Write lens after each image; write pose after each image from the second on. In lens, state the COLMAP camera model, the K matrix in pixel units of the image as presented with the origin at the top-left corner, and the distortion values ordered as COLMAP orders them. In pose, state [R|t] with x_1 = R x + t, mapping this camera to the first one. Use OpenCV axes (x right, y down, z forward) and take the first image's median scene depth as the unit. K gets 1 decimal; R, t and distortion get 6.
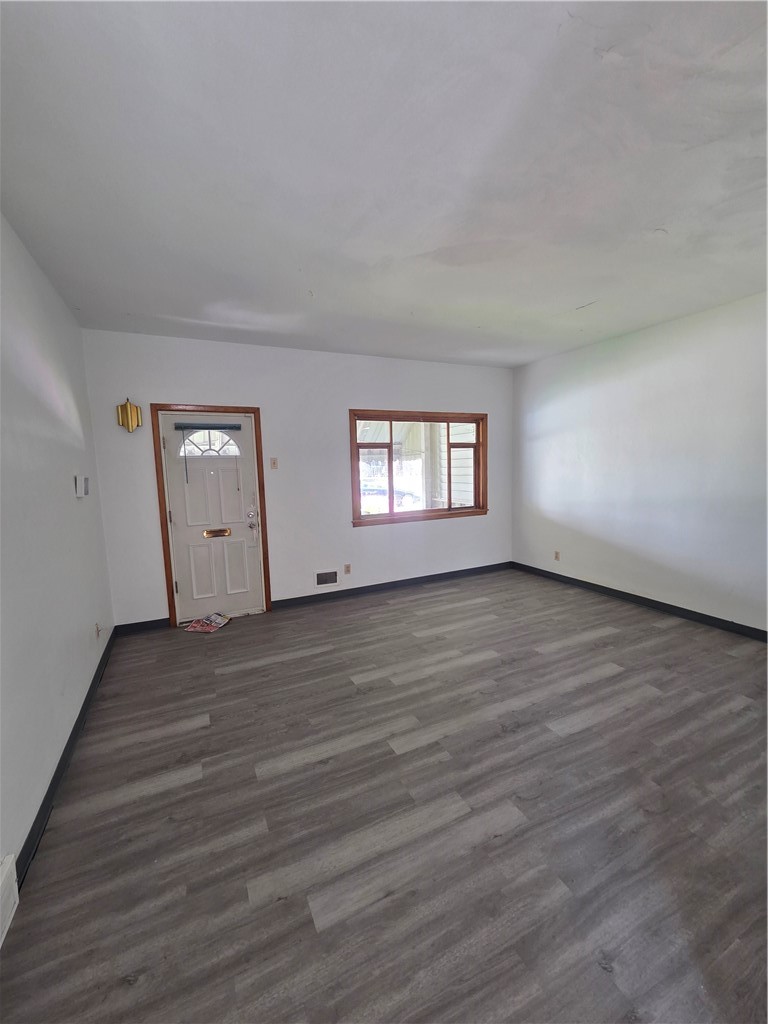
lens RADIAL K [[419.5, 0, 386.9], [0, 419.5, 510.9], [0, 0, 1]] dist [0.002360, 0.000076]
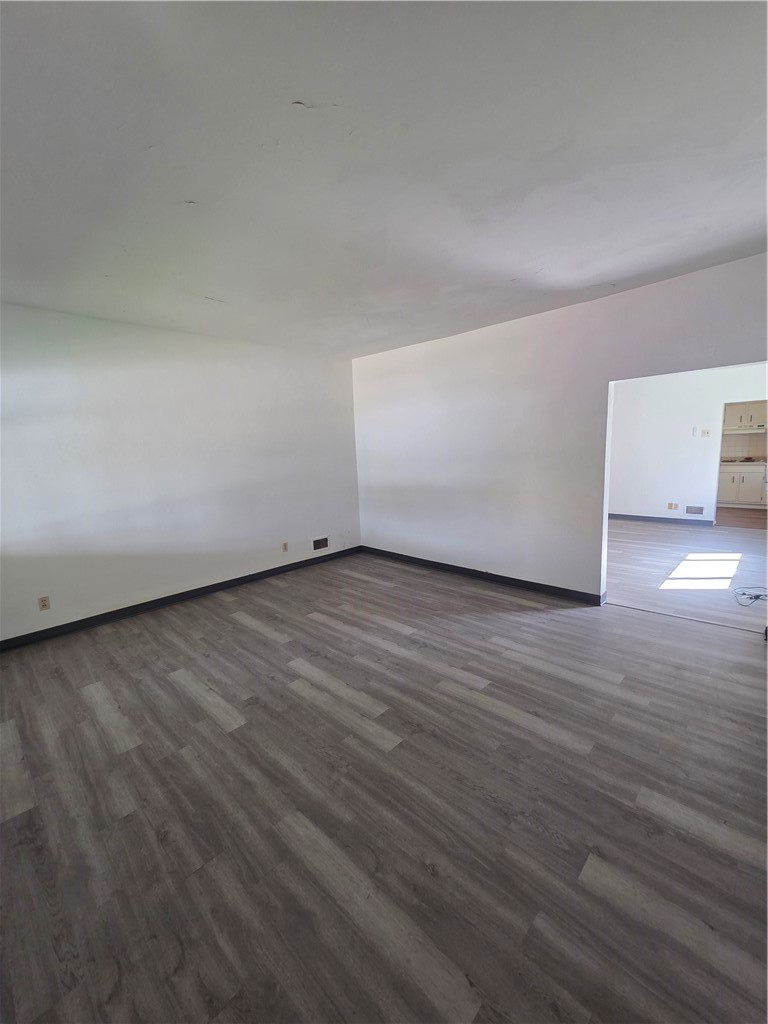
lens RADIAL K [[419.5, 0, 386.9], [0, 419.5, 510.9], [0, 0, 1]] dist [0.002360, 0.000076]
pose [[-0.343258, -0.100407, 0.933859, -0.771617], [0.153122, 0.974985, 0.161112, -0.121742], [-0.926676, 0.198297, -0.319297, 1.253246]]
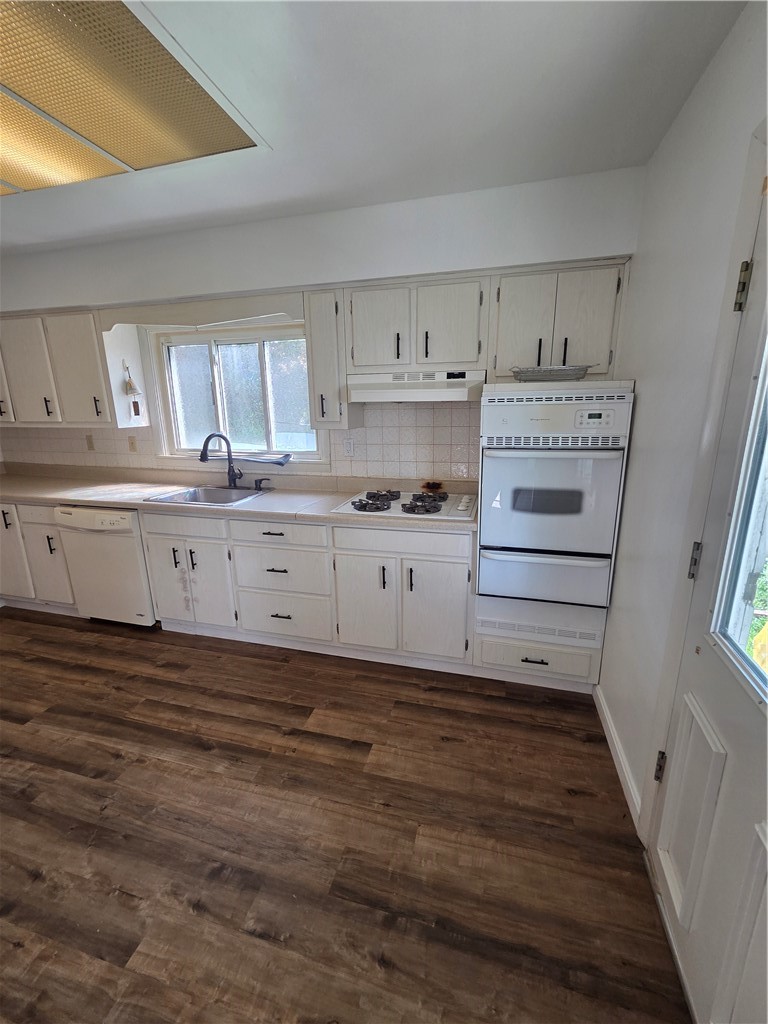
lens RADIAL K [[419.5, 0, 386.9], [0, 419.5, 510.9], [0, 0, 1]] dist [0.002360, 0.000076]
pose [[-0.757082, -0.124477, 0.641352, 0.801962], [0.104937, 0.945766, 0.307432, 0.177170], [-0.644837, 0.300053, -0.702961, -1.708322]]
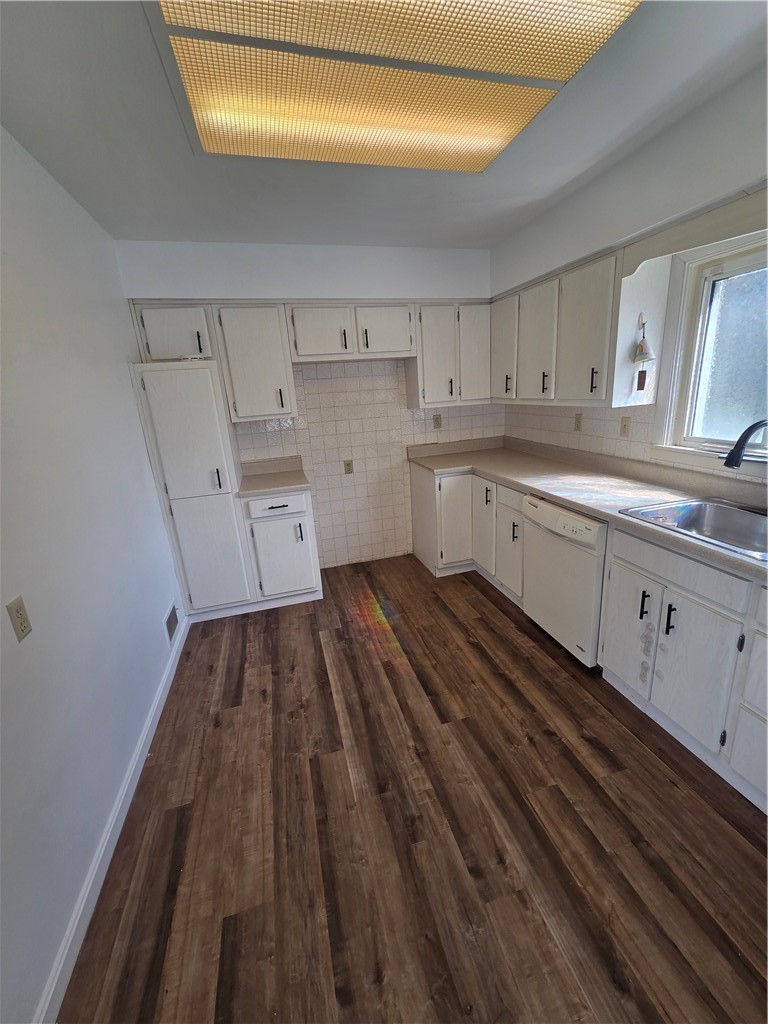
lens RADIAL K [[420.9, 0, 392.5], [0, 420.9, 510.5], [0, 0, 1]] dist [0.002362, 0.000460]
pose [[0.176791, -0.255563, 0.950491, 1.119878], [0.163605, 0.959898, 0.227662, 0.169665], [-0.970556, 0.115256, 0.211513, -1.816699]]
